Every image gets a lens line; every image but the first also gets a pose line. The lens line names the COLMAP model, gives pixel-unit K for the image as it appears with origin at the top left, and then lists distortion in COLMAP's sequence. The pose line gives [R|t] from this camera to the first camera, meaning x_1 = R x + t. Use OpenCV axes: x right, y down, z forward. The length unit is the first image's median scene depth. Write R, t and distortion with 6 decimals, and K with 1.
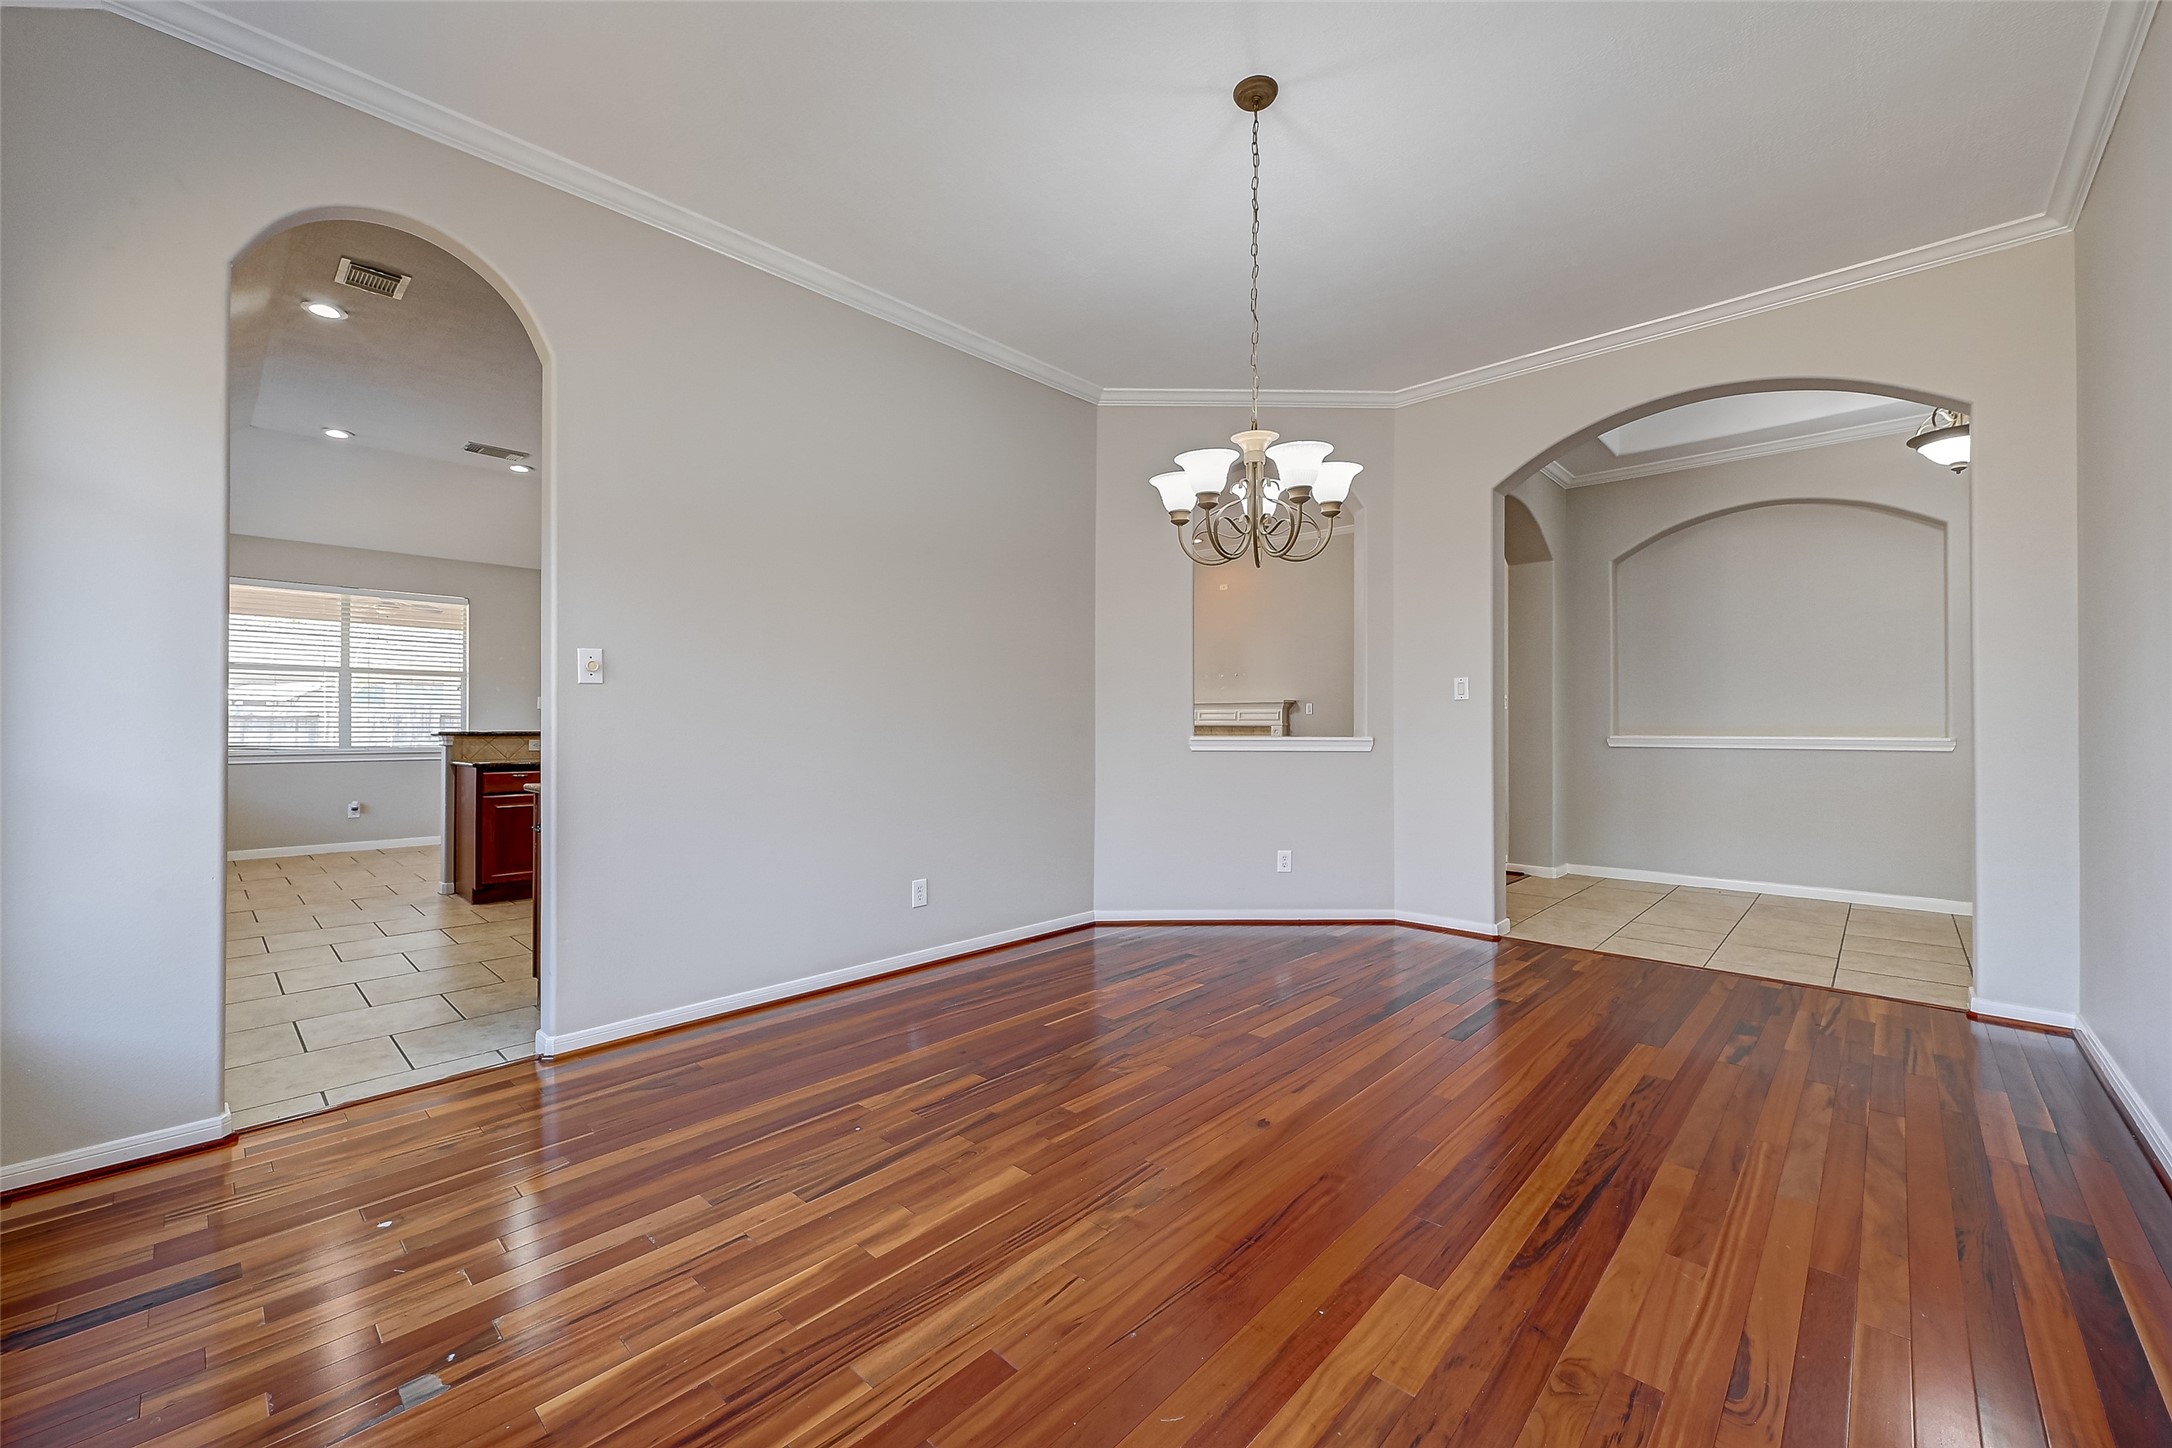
lens RADIAL K [[858.4, 0, 1089.0], [0, 858.4, 720.5], [0, 0, 1]] dist [-0.000744, -0.000056]
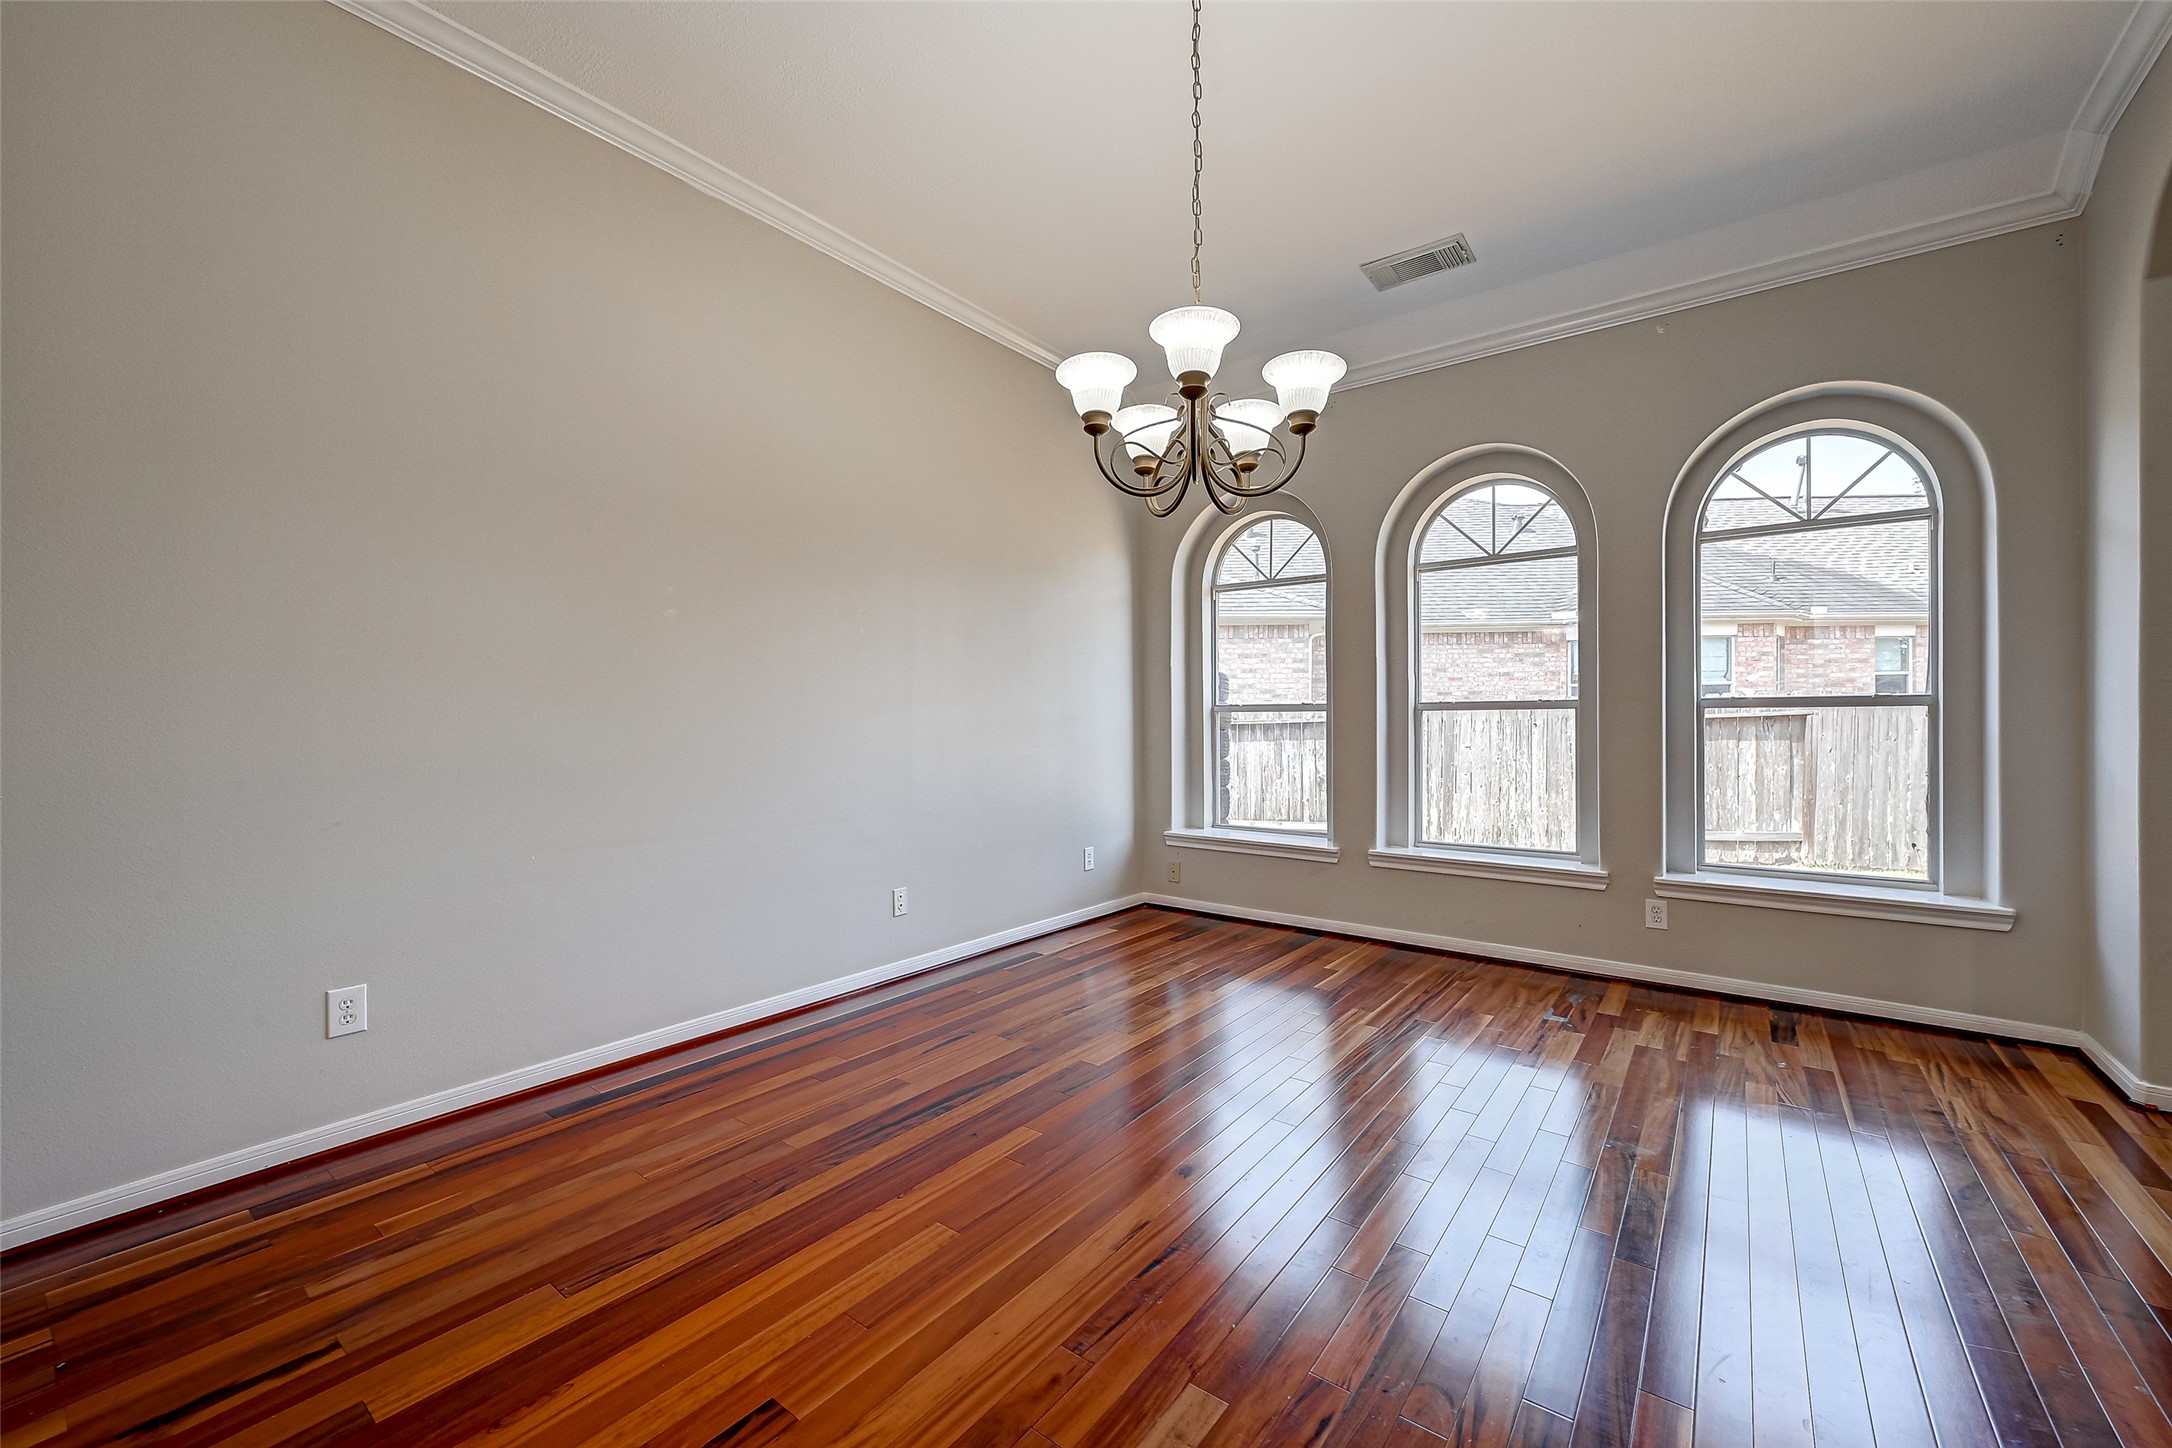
lens RADIAL K [[858.4, 0, 1089.0], [0, 858.4, 720.5], [0, 0, 1]] dist [-0.000744, -0.000056]
pose [[-0.994801, -0.001964, -0.101823, 0.470842], [-0.001090, 0.999962, -0.008639, 0.015363], [0.101836, -0.008483, -0.994765, 2.245988]]
